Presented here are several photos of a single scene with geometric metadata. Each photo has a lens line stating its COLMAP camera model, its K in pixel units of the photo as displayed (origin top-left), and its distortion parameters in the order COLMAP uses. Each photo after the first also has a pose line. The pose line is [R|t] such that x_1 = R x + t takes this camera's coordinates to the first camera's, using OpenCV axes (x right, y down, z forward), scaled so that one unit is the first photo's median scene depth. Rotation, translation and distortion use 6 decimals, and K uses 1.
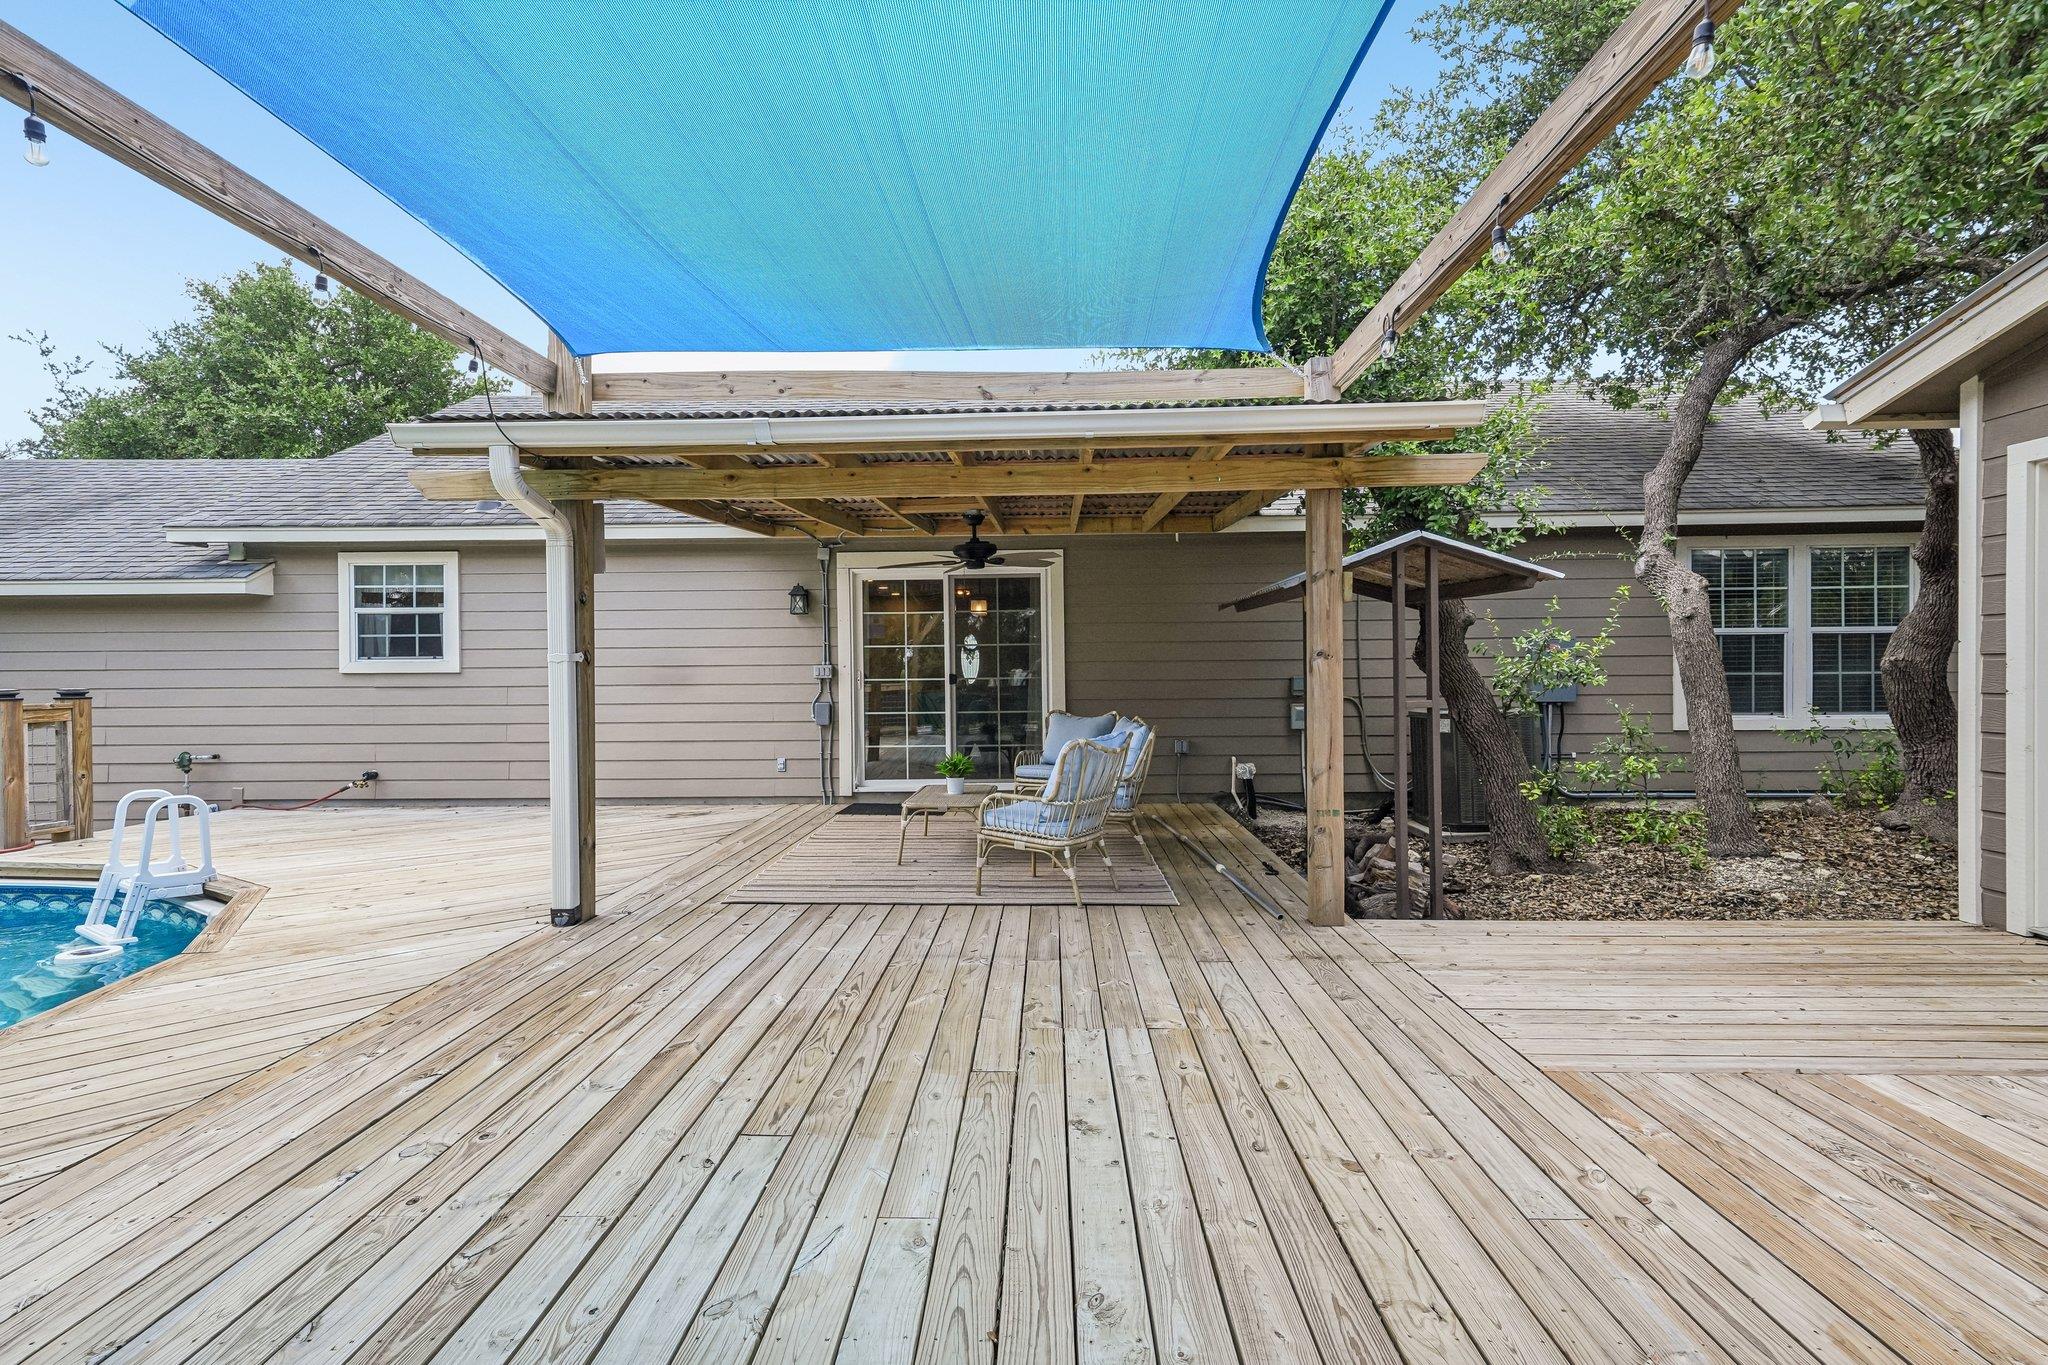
lens RADIAL K [[1011.7, 0, 1024.0], [0, 1011.7, 682.5], [0, 0, 1]] dist [0.016274, 0.000102]
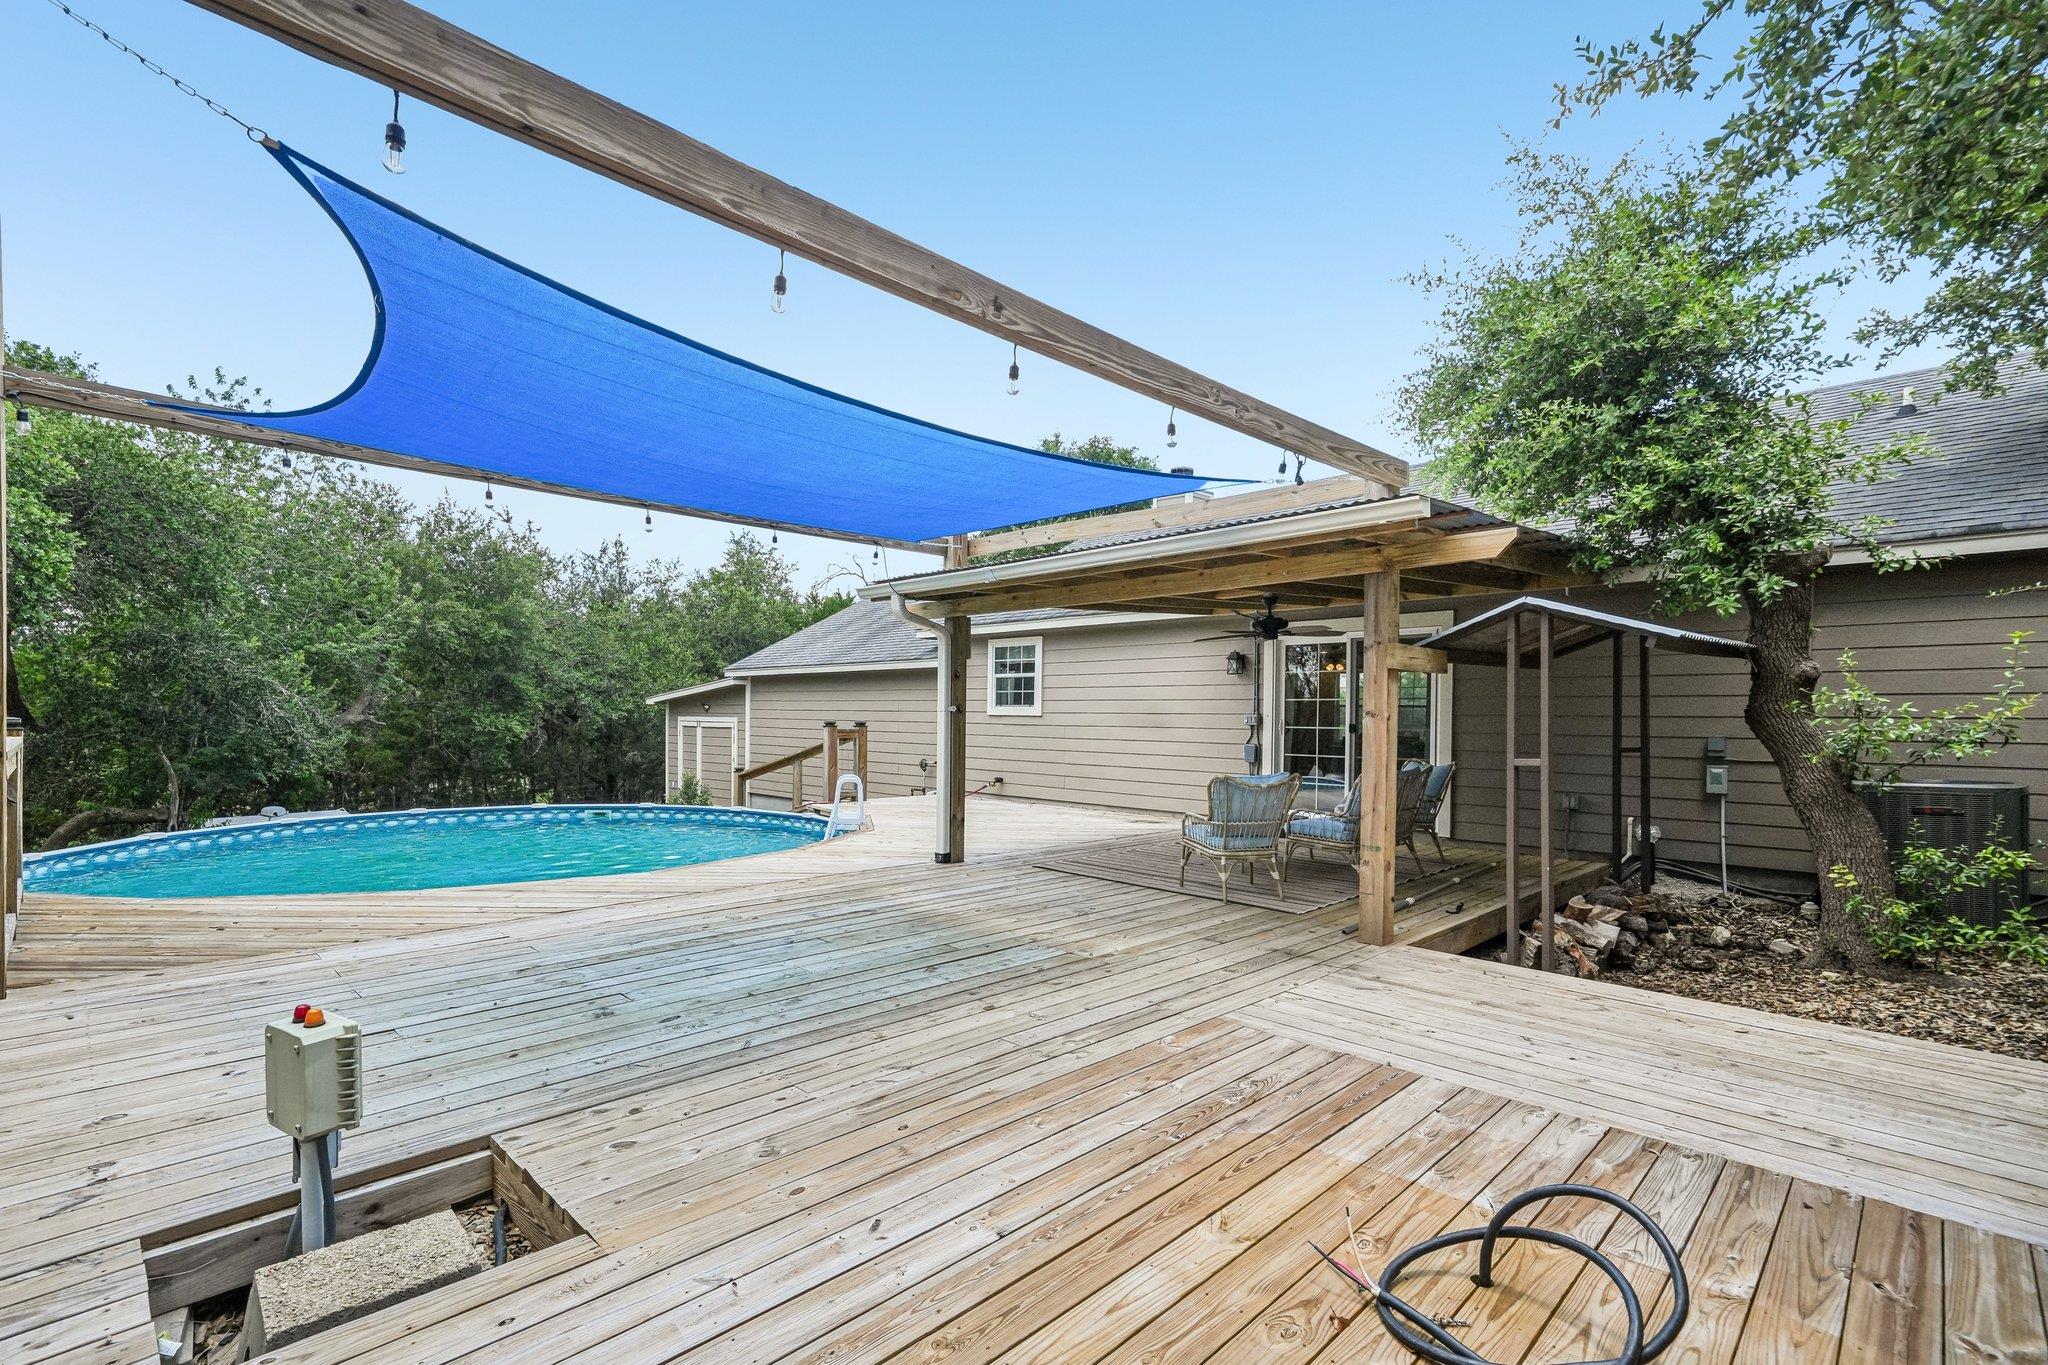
lens RADIAL K [[944.5, 0, 1024.0], [0, 944.5, 682.5], [0, 0, 1]] dist [0.004526, 0.001213]
pose [[0.723181, -0.007883, -0.690614, 0.409972], [-0.024583, 0.999007, -0.037145, -0.006086], [0.690221, 0.043840, 0.722269, -0.041768]]
